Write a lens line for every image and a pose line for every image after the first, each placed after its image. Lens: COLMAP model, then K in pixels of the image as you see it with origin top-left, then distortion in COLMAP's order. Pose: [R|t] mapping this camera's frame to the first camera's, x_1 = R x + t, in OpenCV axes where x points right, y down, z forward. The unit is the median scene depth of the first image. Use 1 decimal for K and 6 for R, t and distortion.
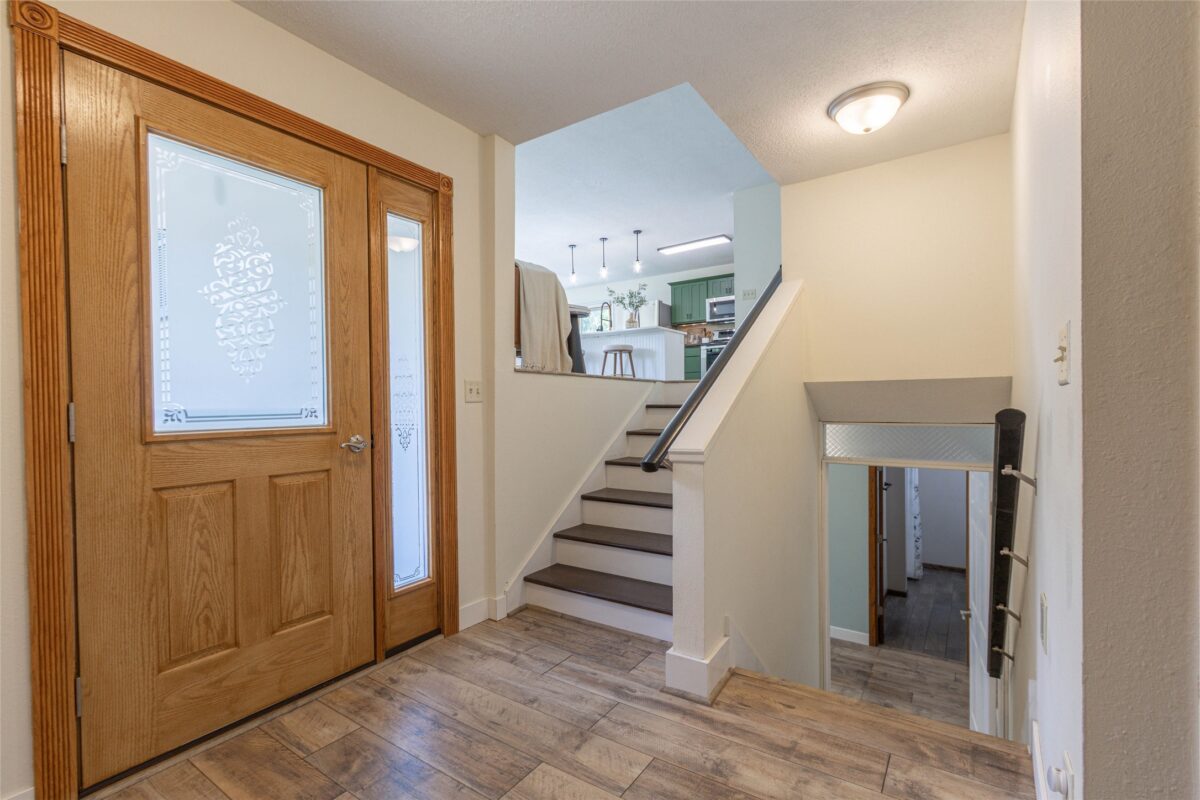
lens RADIAL K [[552.6, 0, 591.2], [0, 552.6, 411.2], [0, 0, 1]] dist [-0.001098, -0.000812]
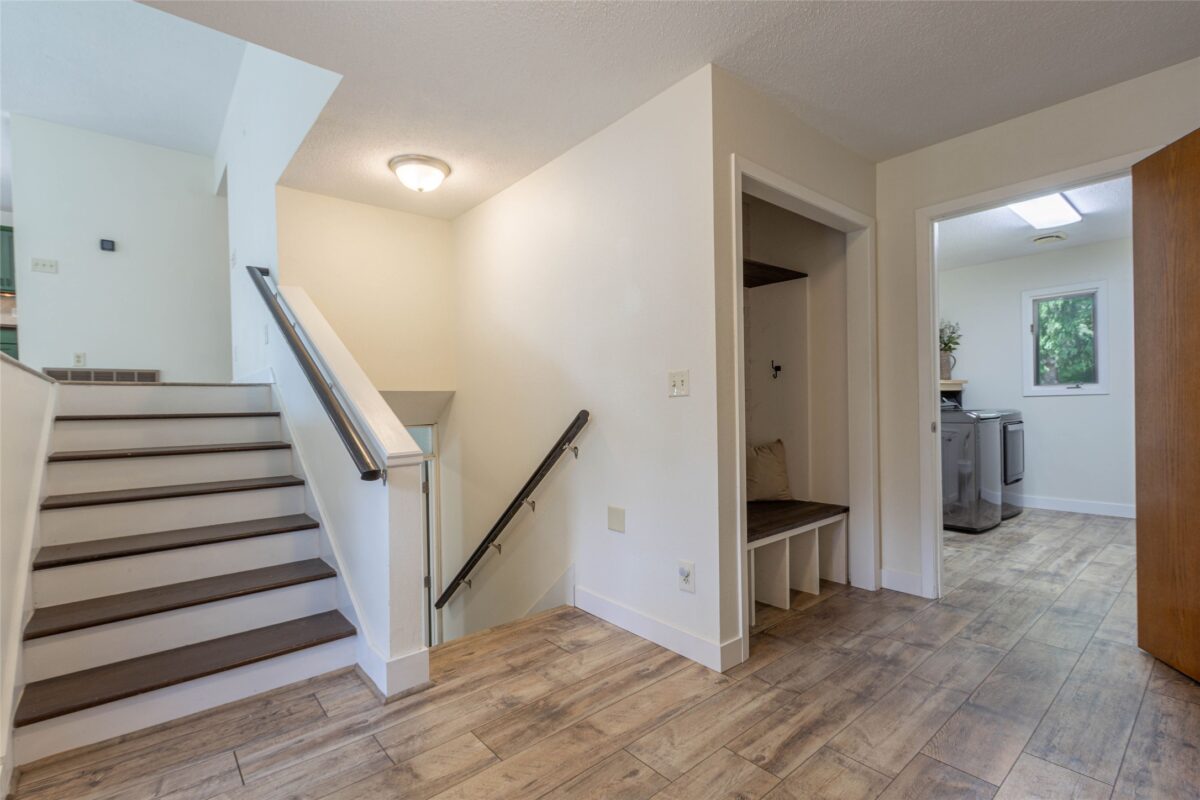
lens RADIAL K [[552.6, 0, 591.2], [0, 552.6, 411.2], [0, 0, 1]] dist [-0.001098, -0.000812]
pose [[0.241927, -0.004888, 0.970282, -0.762845], [0.025618, 0.999671, -0.001351, 0.000361], [-0.969956, 0.025183, 0.241972, 0.419026]]
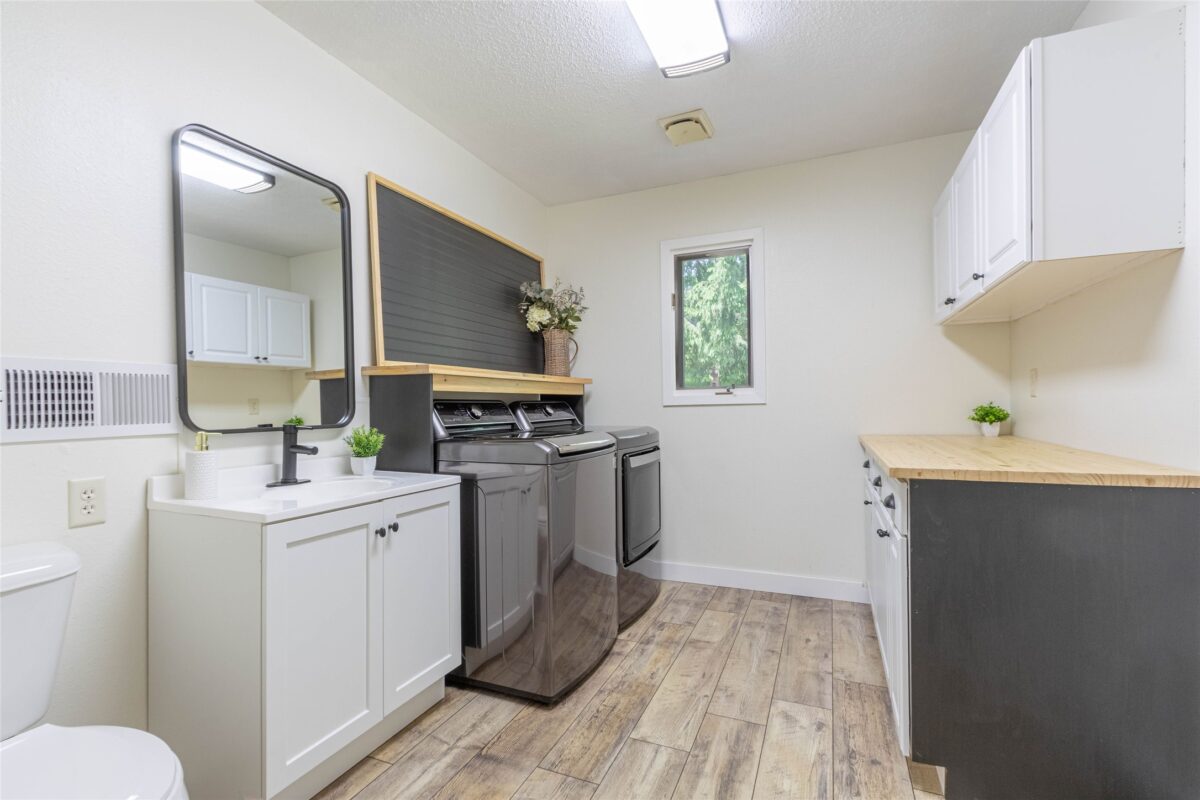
lens RADIAL K [[552.6, 0, 591.2], [0, 552.6, 411.2], [0, 0, 1]] dist [-0.001098, -0.000812]
pose [[-0.218439, 0.001554, 0.975849, -0.430553], [0.018210, 0.999831, 0.002484, -0.002845], [-0.975681, 0.018312, -0.218430, 0.241112]]
